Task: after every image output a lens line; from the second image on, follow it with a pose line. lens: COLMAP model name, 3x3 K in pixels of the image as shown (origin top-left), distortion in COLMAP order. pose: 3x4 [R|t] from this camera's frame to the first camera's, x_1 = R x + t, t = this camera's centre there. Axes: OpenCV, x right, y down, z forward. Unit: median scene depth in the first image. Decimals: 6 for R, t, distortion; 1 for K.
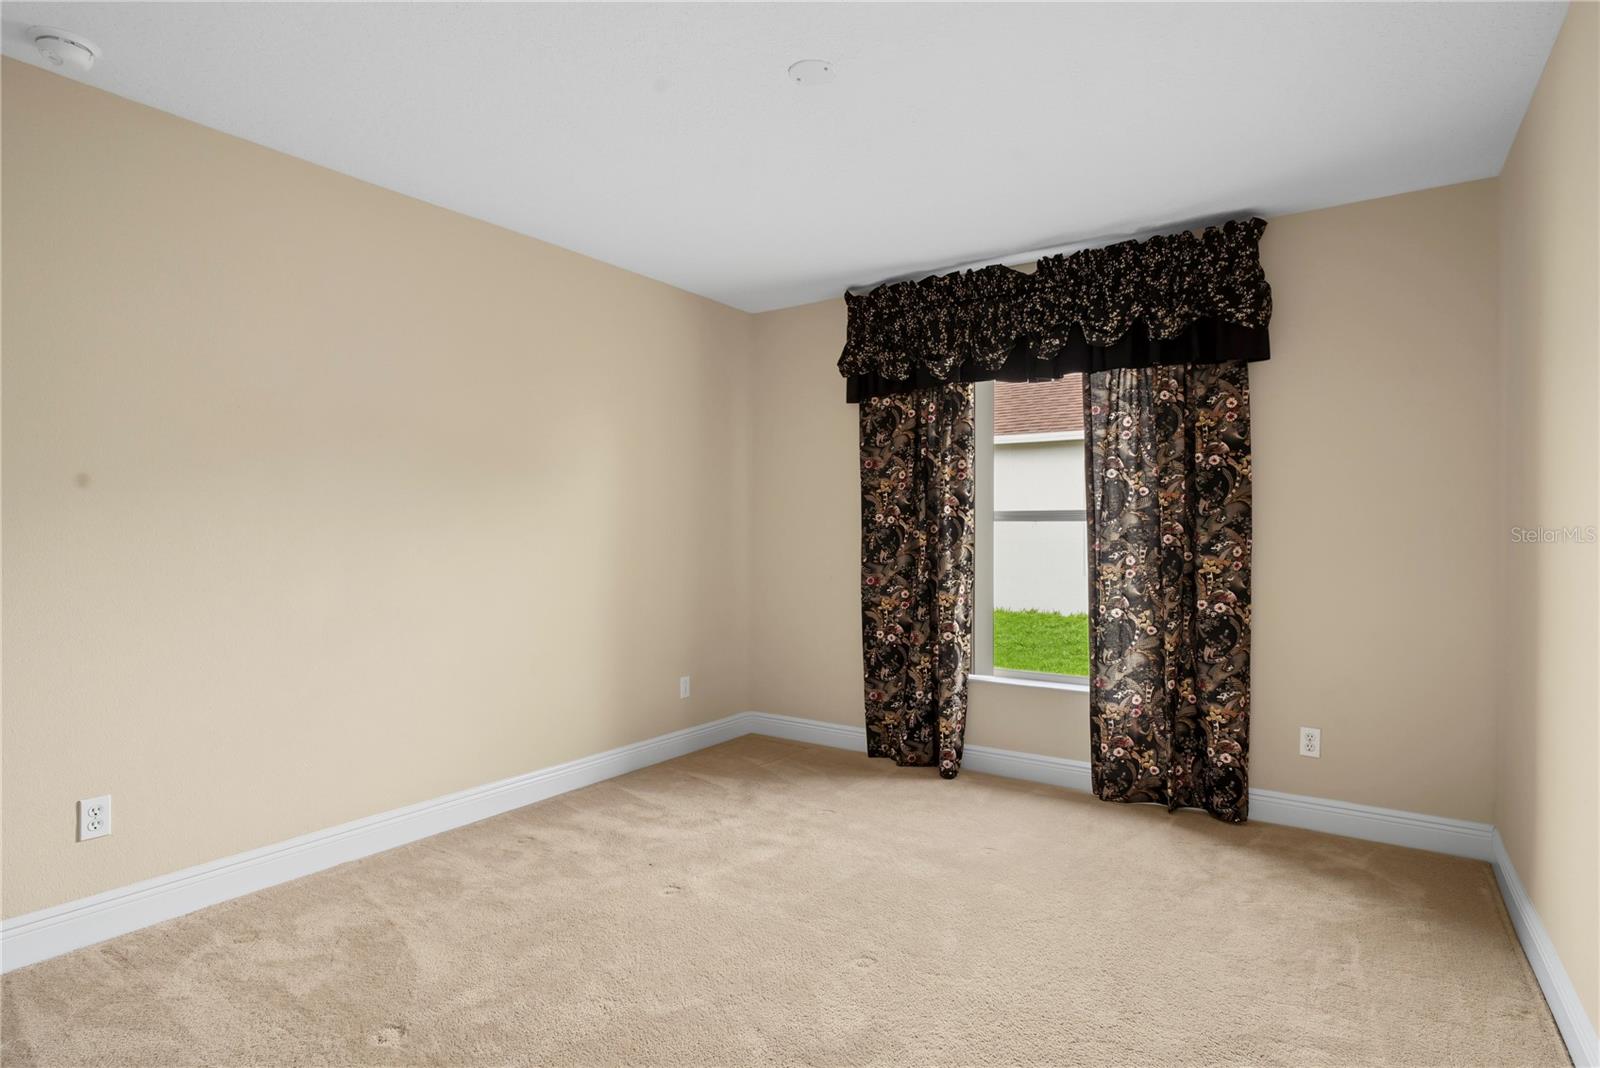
lens RADIAL K [[830.2, 0, 796.7], [0, 830.2, 535.7], [0, 0, 1]] dist [-0.005649, -0.000378]
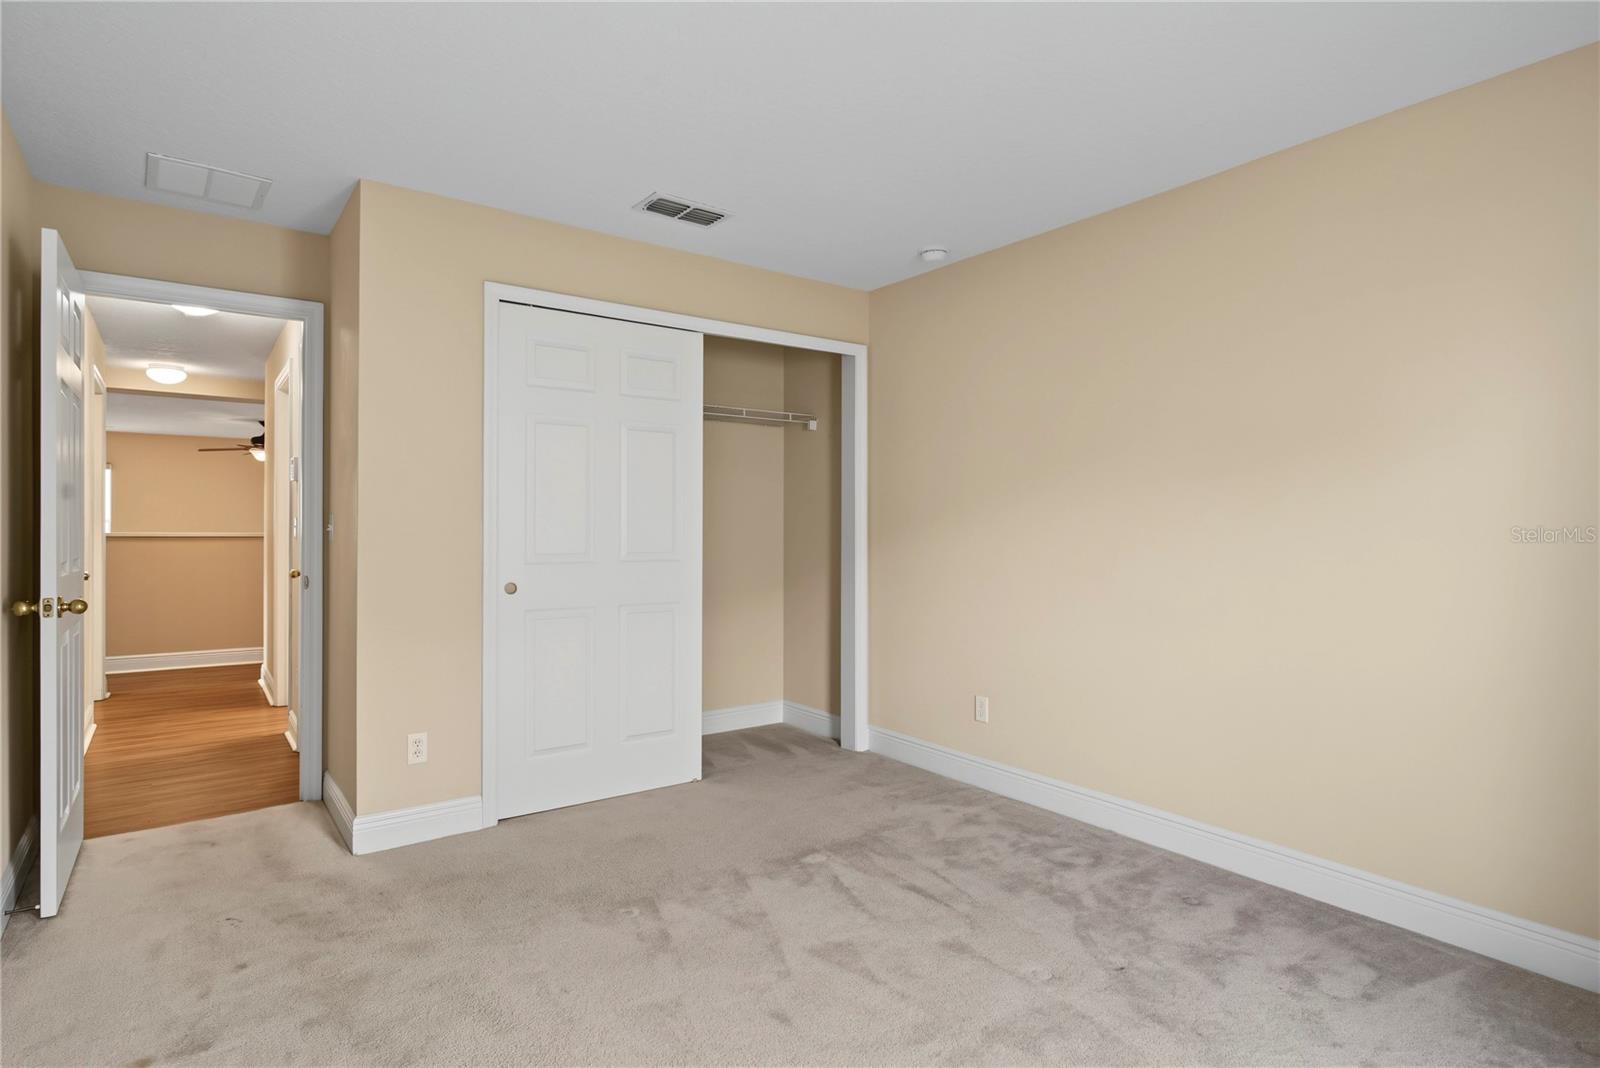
lens RADIAL K [[830.2, 0, 796.7], [0, 830.2, 535.7], [0, 0, 1]] dist [-0.005649, -0.000378]
pose [[-0.331365, 0.001067, -0.943502, 0.580064], [-0.016540, 0.999839, 0.006940, 0.001725], [0.943358, 0.017905, -0.331294, 0.881506]]
